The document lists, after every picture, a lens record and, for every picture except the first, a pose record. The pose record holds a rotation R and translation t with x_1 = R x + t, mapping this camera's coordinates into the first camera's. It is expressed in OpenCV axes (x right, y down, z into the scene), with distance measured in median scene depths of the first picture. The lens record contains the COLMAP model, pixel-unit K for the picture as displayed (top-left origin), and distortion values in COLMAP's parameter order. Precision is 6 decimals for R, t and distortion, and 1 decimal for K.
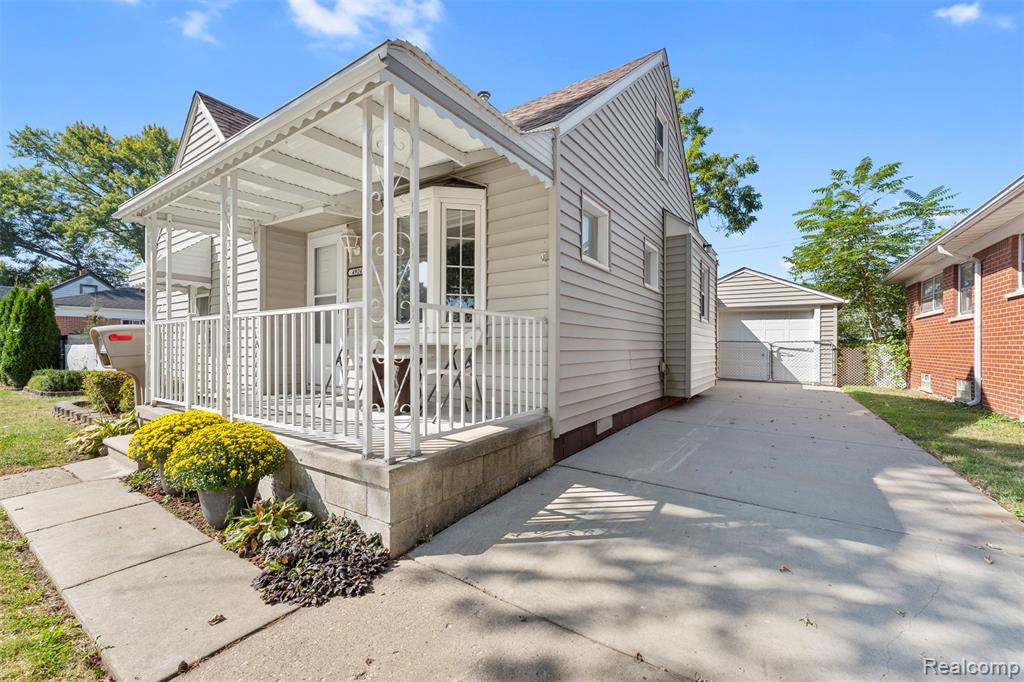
lens RADIAL K [[416.8, 0, 509.2], [0, 416.8, 341.5], [0, 0, 1]] dist [0.001493, -0.000176]
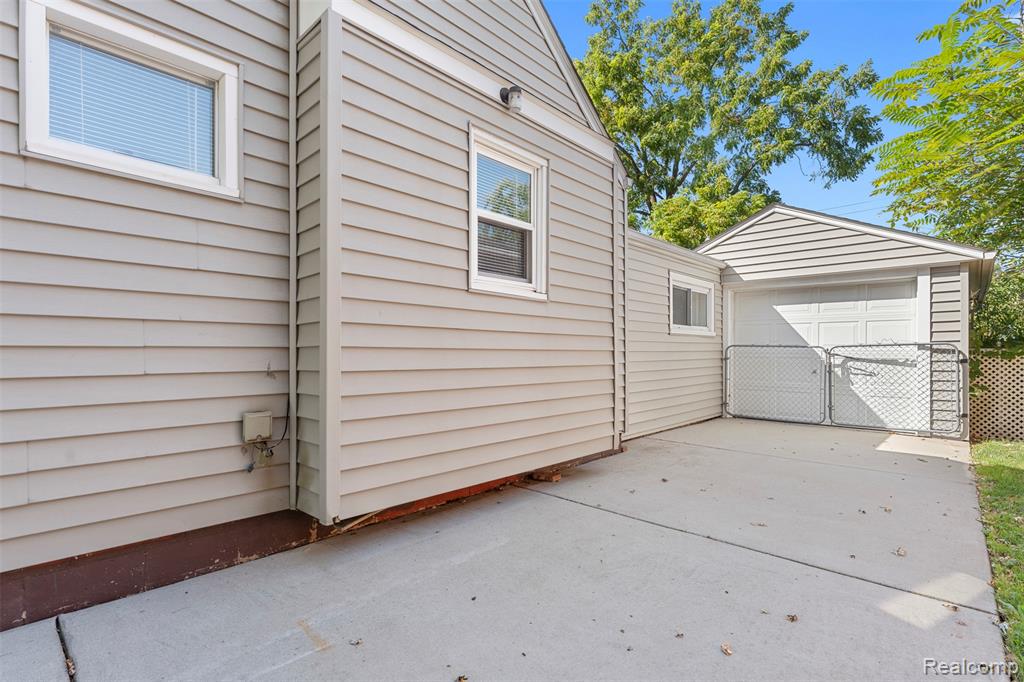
lens RADIAL K [[493.3, 0, 513.1], [0, 493.3, 349.6], [0, 0, 1]] dist [-0.000996, -0.000167]
pose [[0.988324, -0.005754, -0.152258, 0.155119], [0.005839, 0.999983, 0.000116, 0.001291], [0.152255, -0.001004, 0.988341, 0.160209]]
